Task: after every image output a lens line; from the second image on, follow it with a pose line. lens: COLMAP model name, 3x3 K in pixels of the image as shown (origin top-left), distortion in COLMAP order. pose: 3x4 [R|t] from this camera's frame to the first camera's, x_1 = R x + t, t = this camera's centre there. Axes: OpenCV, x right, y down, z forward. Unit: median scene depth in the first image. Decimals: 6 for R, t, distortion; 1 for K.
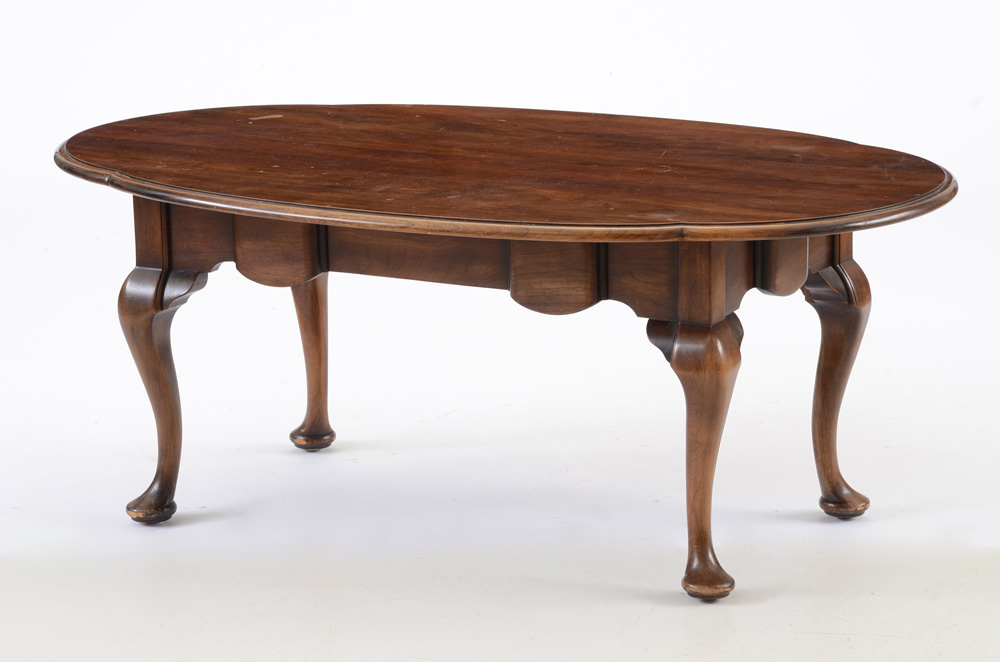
lens RADIAL K [[4026.6, 0, 501.6], [0, 4026.6, 326.8], [0, 0, 1]] dist [1.574016, 0.000000]
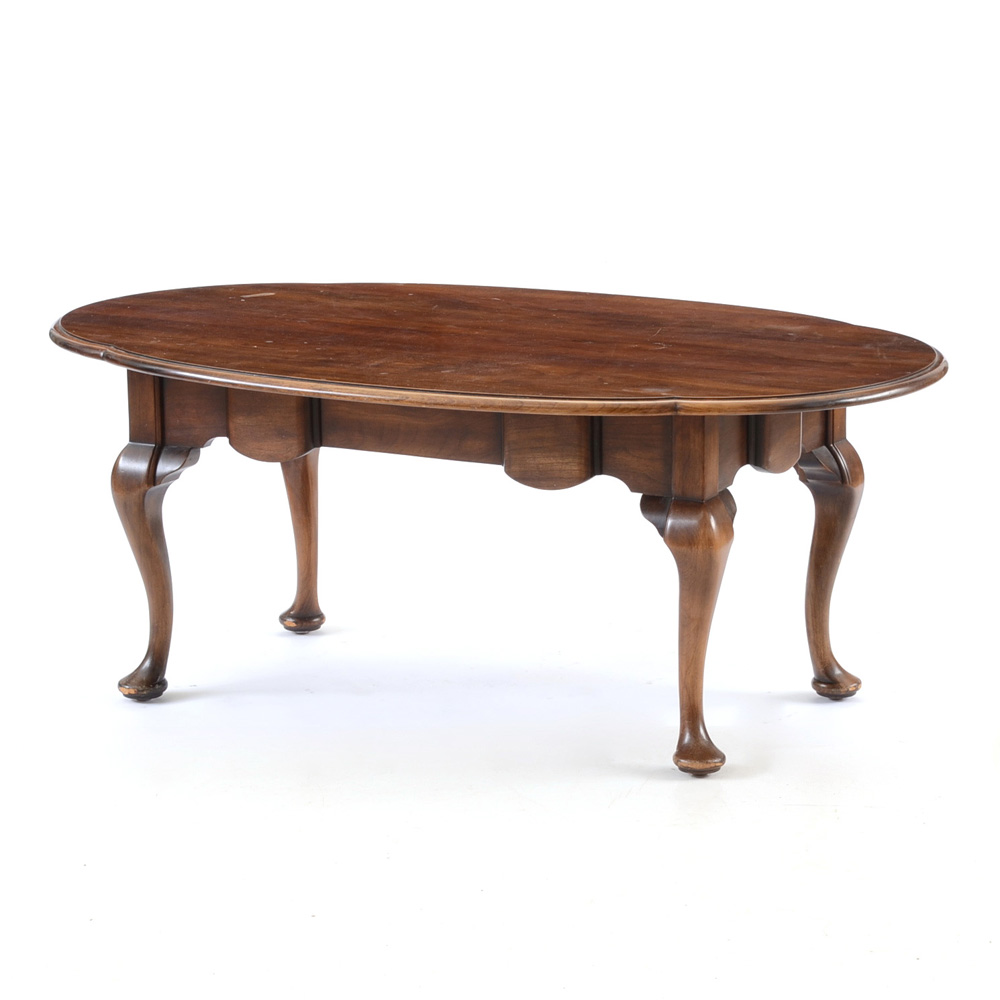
lens RADIAL K [[4440.9, 0, 498.4], [0, 4440.9, 532.8], [0, 0, 1]] dist [0.826130, 0.000000]
pose [[0.999978, 0.006100, 0.002702, -0.002018], [-0.006082, 0.999957, -0.006961, 0.014838], [-0.002745, 0.006944, 0.999972, -0.096694]]
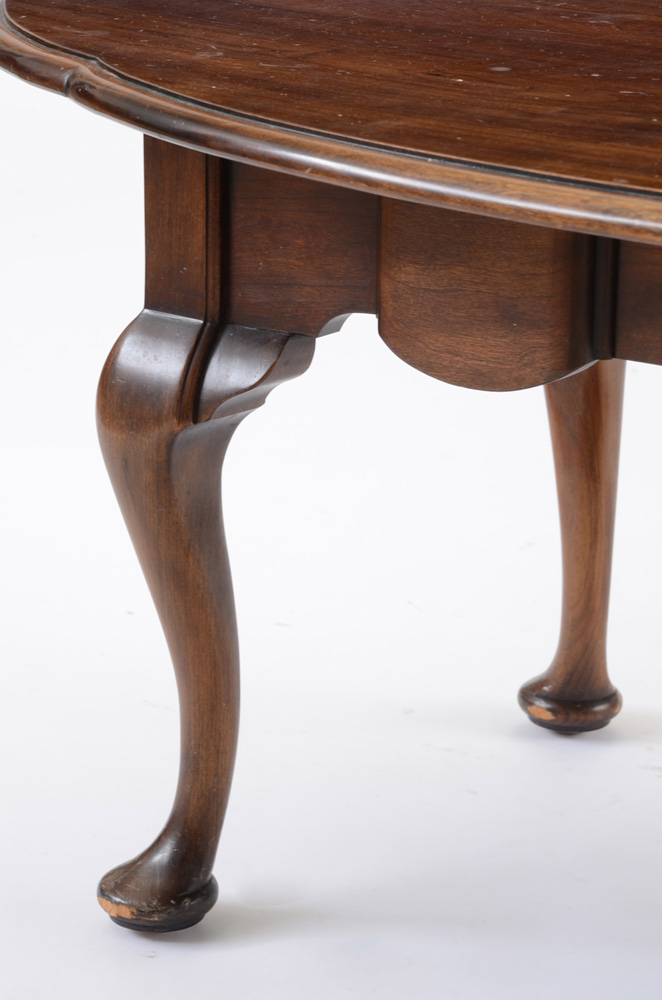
lens RADIAL K [[3848.1, 0, 330.5], [0, 3848.1, 497.9], [0, 0, 1]] dist [1.249591, 0.000000]
pose [[0.988850, 0.073089, -0.129744, -0.021058], [-0.066302, 0.996233, 0.055889, -0.019135], [0.133341, -0.046664, 0.989971, 0.637889]]
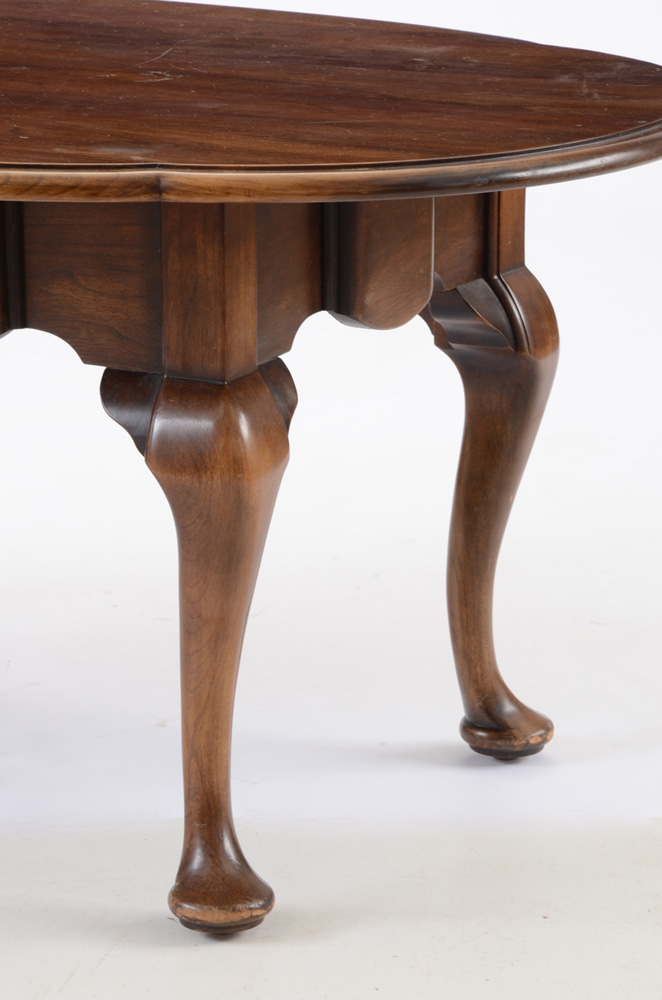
lens RADIAL K [[4552.4, 0, 333.4], [0, 4552.4, 495.7], [0, 0, 1]] dist [1.581847, 0.000000]
pose [[0.999756, 0.008784, 0.020279, 0.050884], [-0.008923, 0.999937, 0.006773, 0.009256], [-0.020218, -0.006952, 0.999771, 0.420125]]
